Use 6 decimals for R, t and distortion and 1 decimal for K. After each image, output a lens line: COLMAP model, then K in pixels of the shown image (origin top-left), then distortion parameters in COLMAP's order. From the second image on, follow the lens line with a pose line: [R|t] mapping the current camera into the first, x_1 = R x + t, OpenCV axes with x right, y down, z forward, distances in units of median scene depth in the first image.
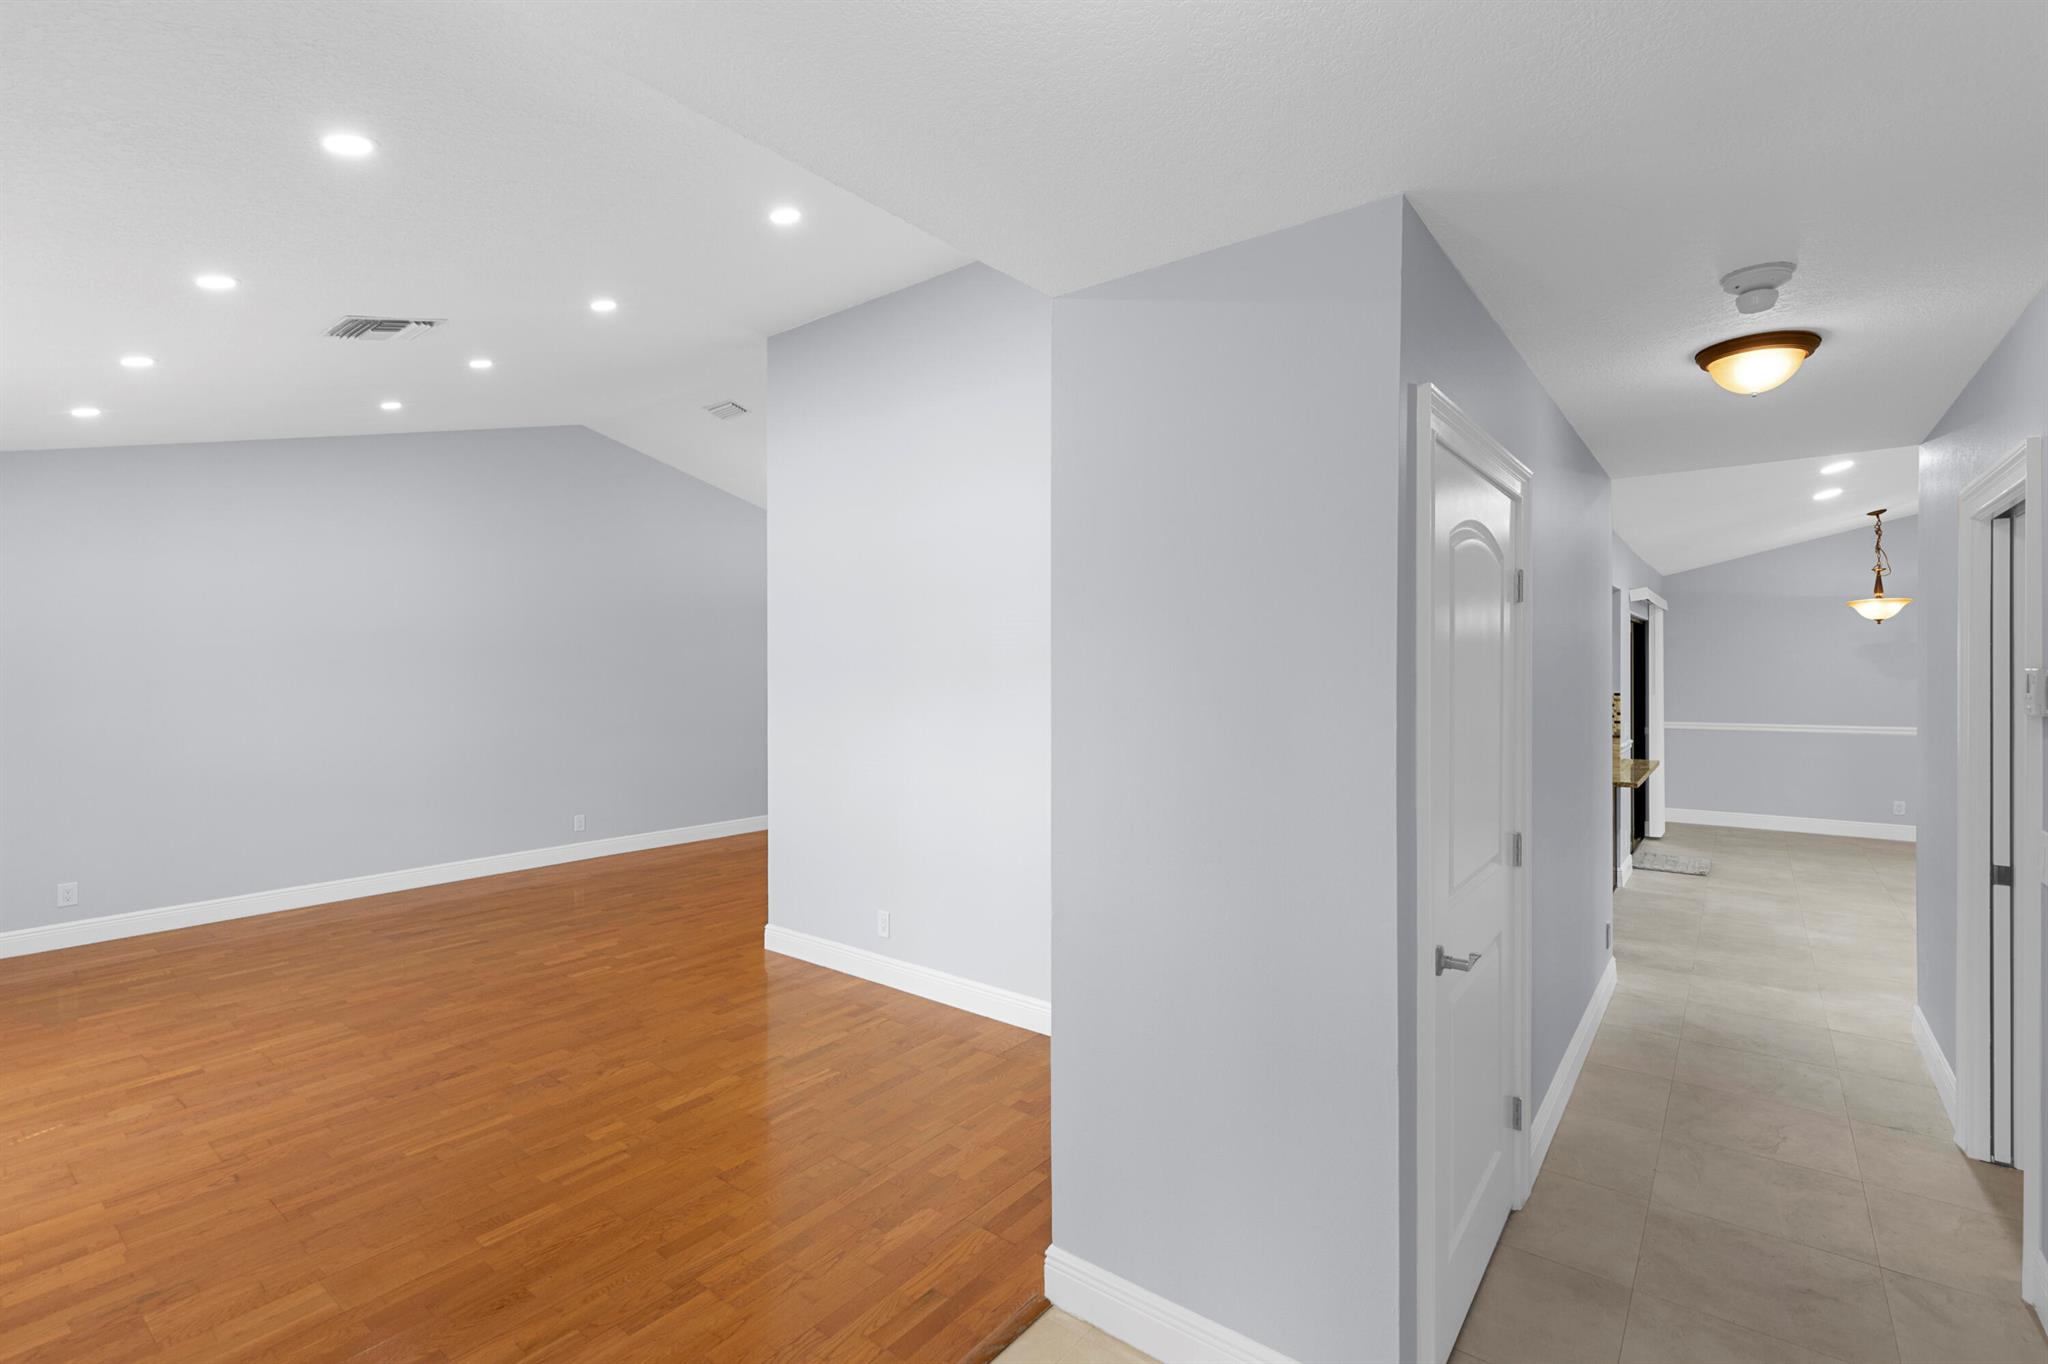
lens RADIAL K [[935.8, 0, 1021.6], [0, 935.8, 664.4], [0, 0, 1]] dist [-0.000592, 0.000957]
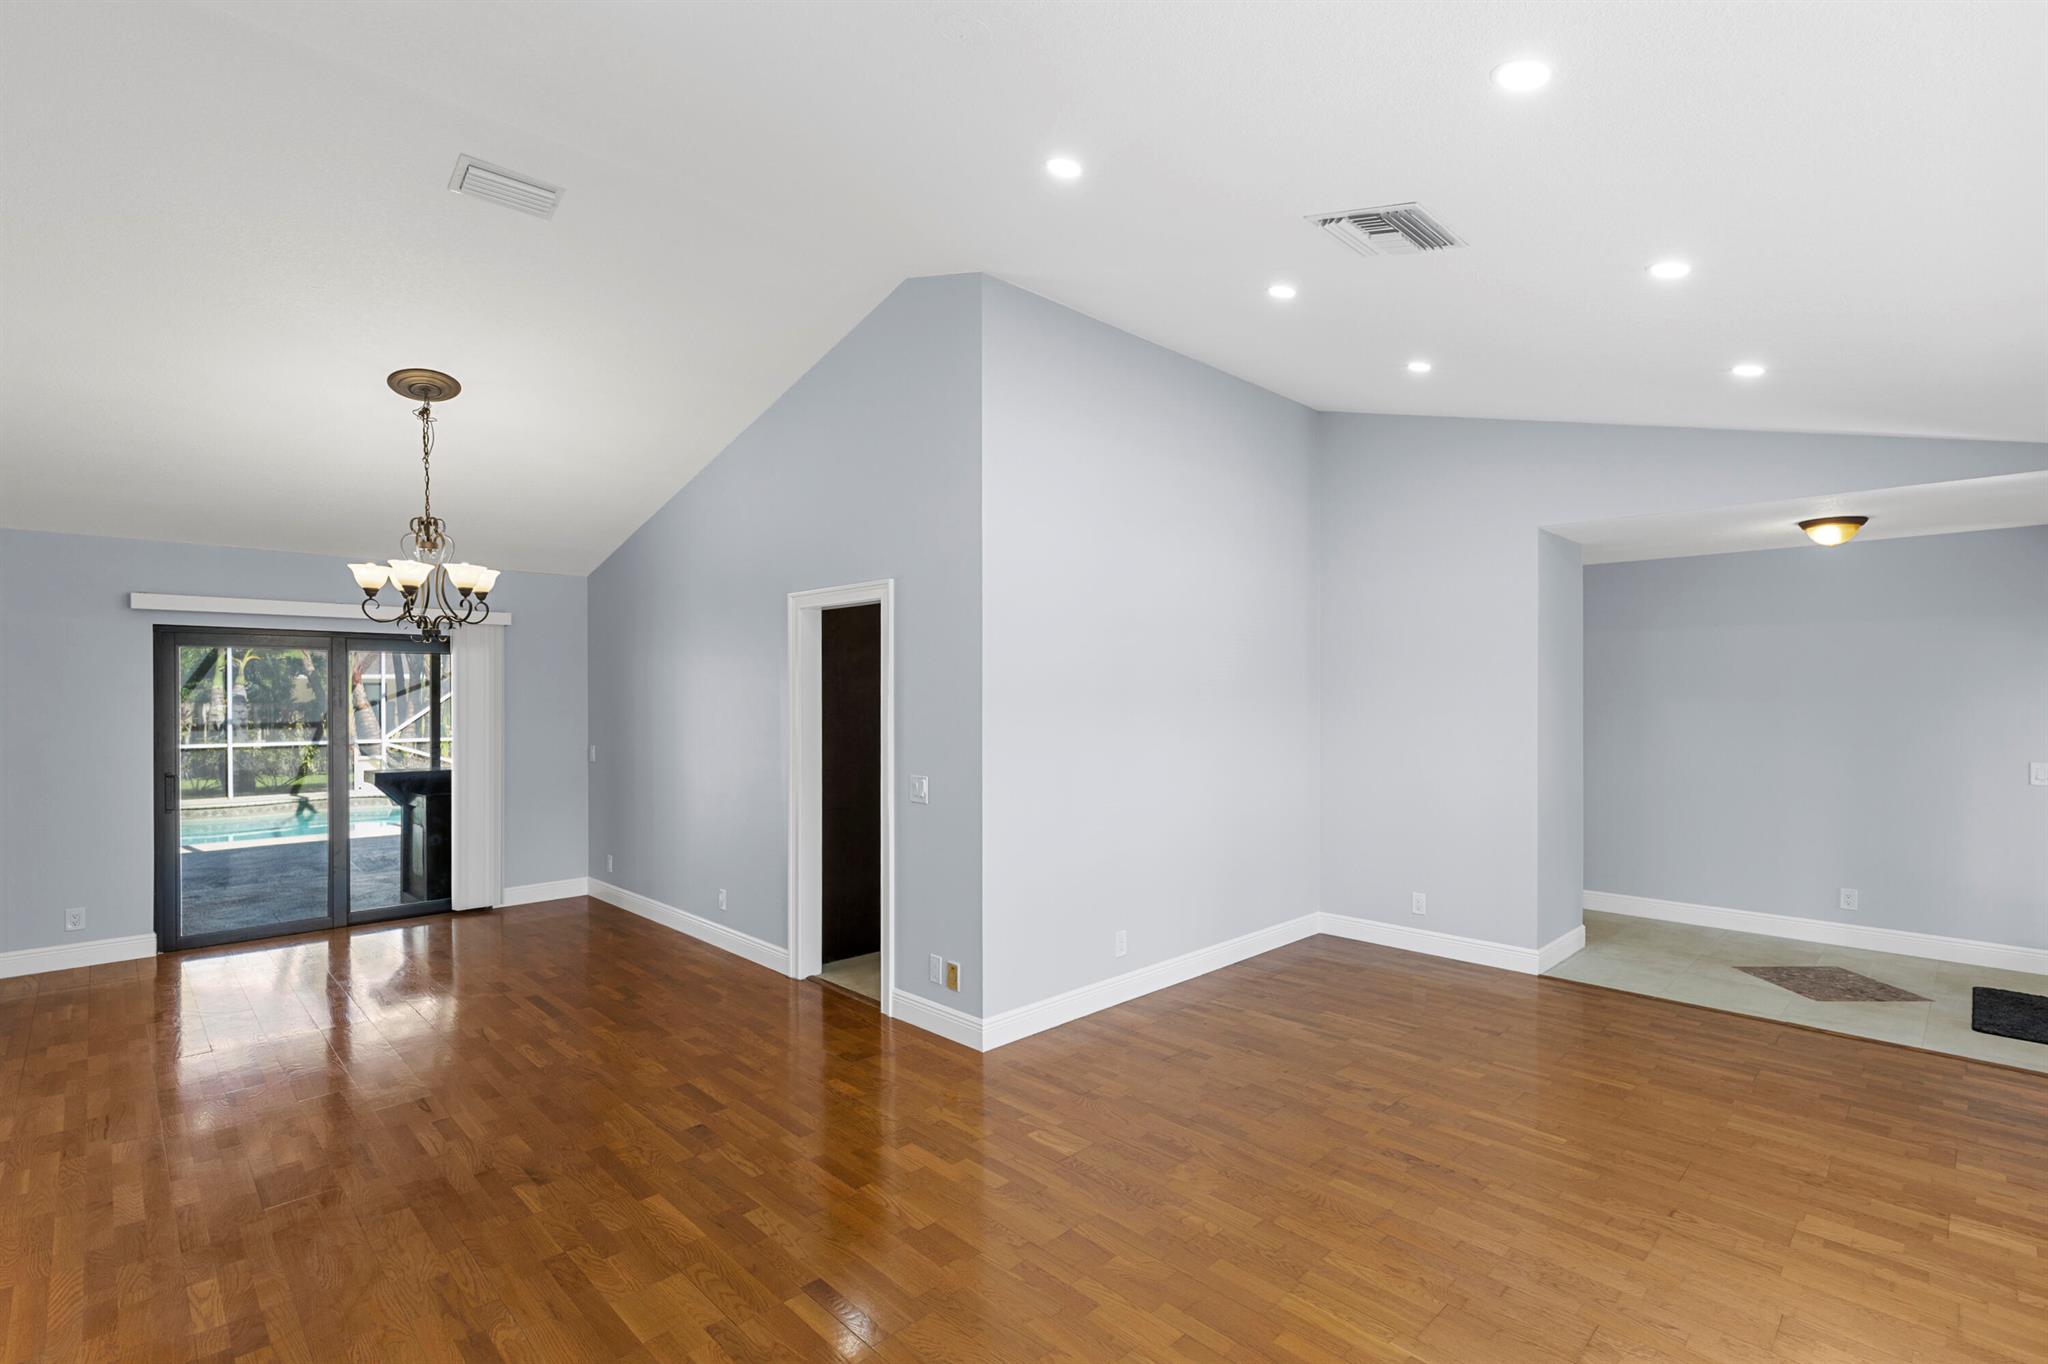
lens RADIAL K [[941.2, 0, 1034.3], [0, 941.2, 690.3], [0, 0, 1]] dist [-0.001837, -0.000119]
pose [[0.124126, 0.004402, 0.992257, -1.423354], [-0.000579, 0.999990, -0.004364, 0.001524], [-0.992266, -0.000032, 0.124128, 1.152443]]
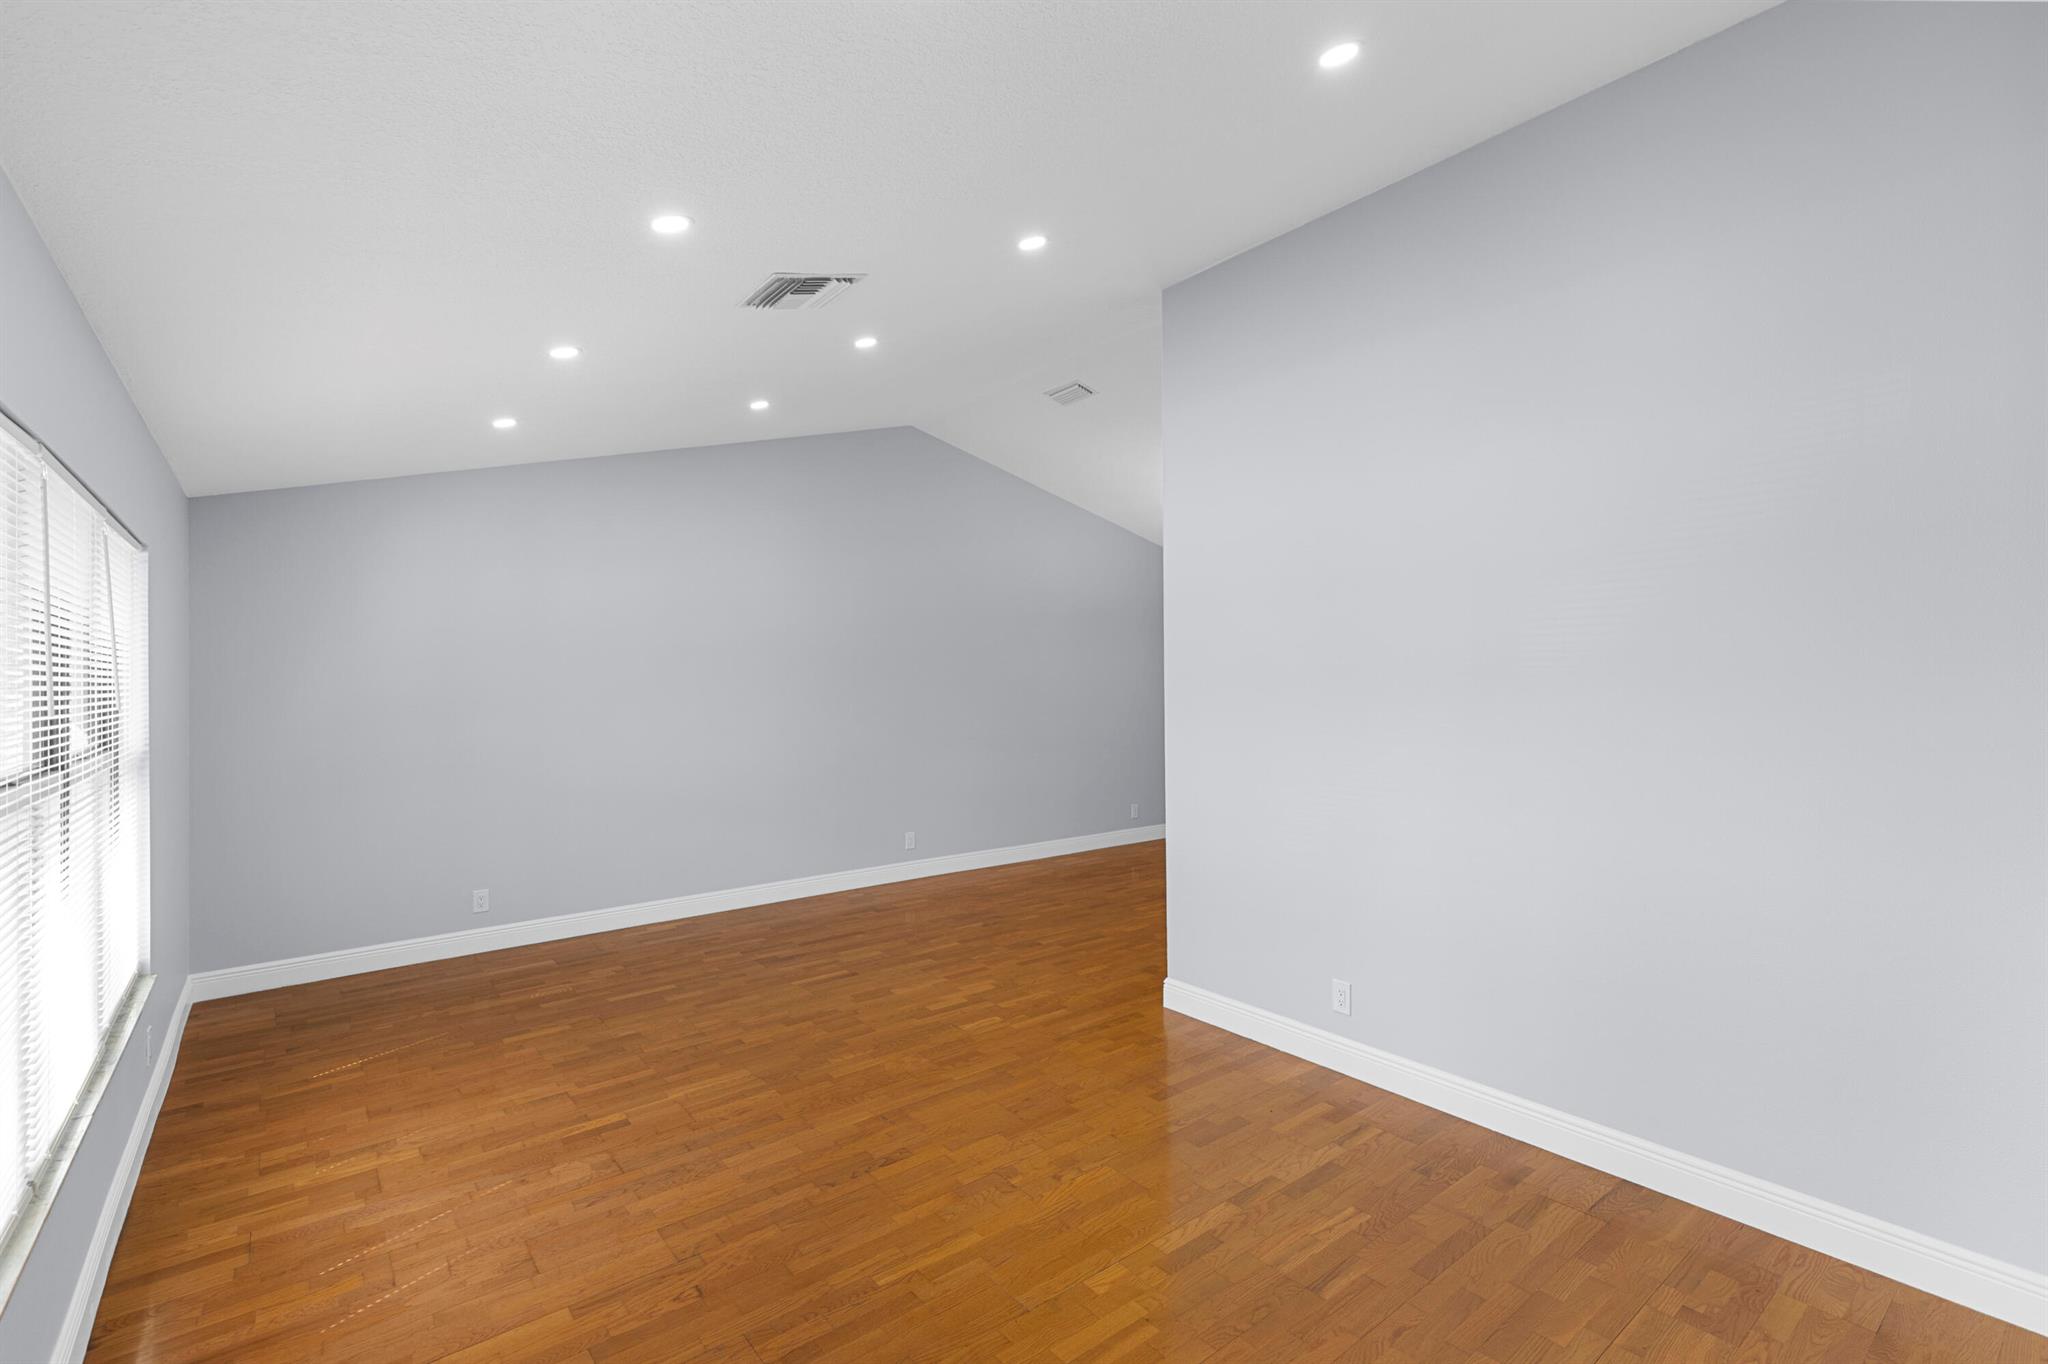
lens RADIAL K [[930.1, 0, 1017.0], [0, 930.1, 671.9], [0, 0, 1]] dist [-0.000625, -0.000139]
pose [[0.971327, -0.008226, -0.237606, -0.269866], [0.007840, 0.999966, -0.002572, 0.000022], [0.237619, 0.000636, 0.971358, 0.195244]]
